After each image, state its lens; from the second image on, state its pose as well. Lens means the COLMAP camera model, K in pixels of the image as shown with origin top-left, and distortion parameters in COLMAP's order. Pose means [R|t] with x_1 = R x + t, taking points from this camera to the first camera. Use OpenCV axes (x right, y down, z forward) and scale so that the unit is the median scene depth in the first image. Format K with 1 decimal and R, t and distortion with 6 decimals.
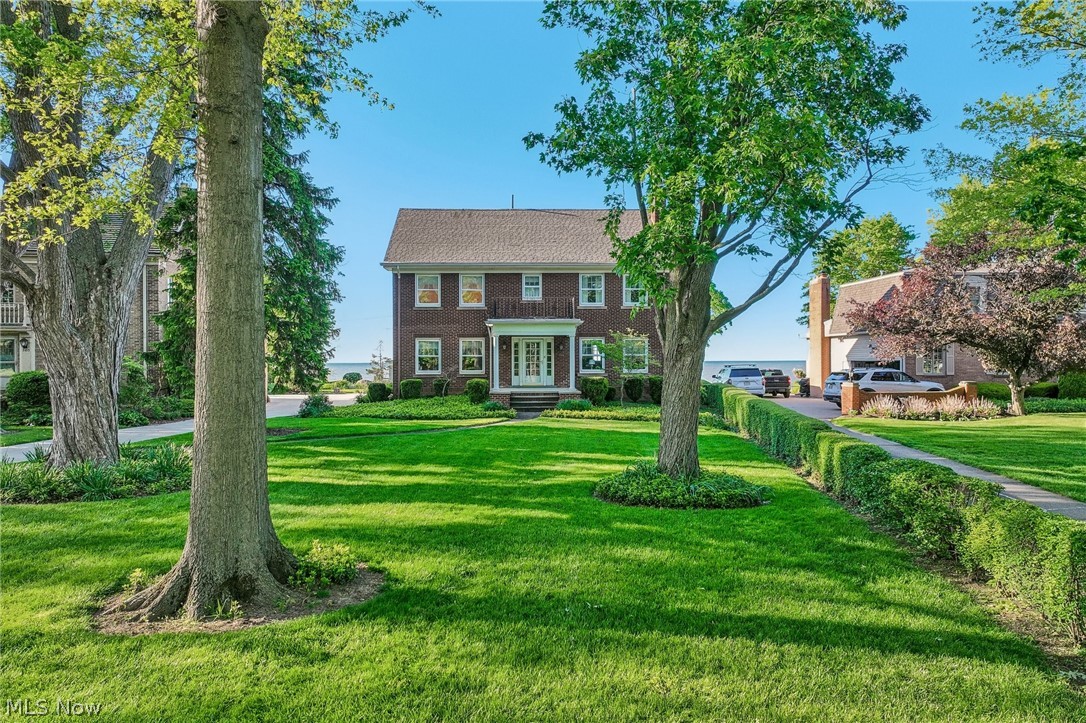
lens RADIAL K [[771.8, 0, 542.5], [0, 771.8, 363.5], [0, 0, 1]] dist [0.001334, 0.019751]
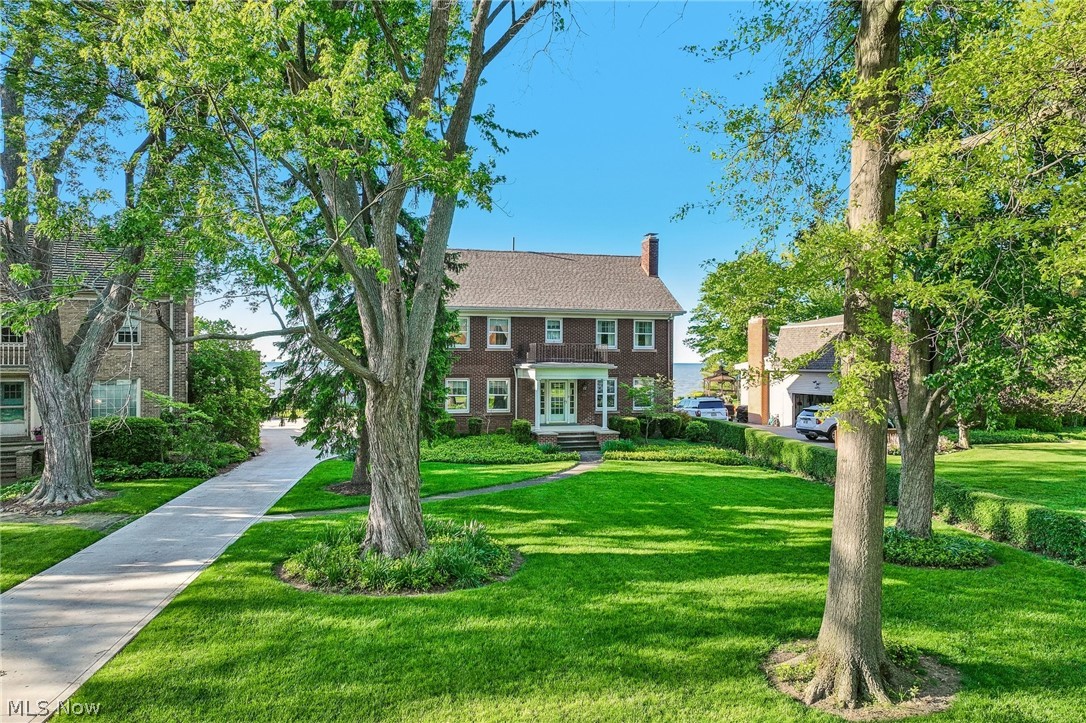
lens RADIAL K [[771.8, 0, 543.7], [0, 771.8, 360.8], [0, 0, 1]] dist [0.001334, 0.019751]
pose [[0.971052, 0.008071, 0.238731, -0.285777], [-0.007045, 0.999962, -0.005153, -0.052447], [-0.238763, 0.003322, 0.971072, -0.033922]]
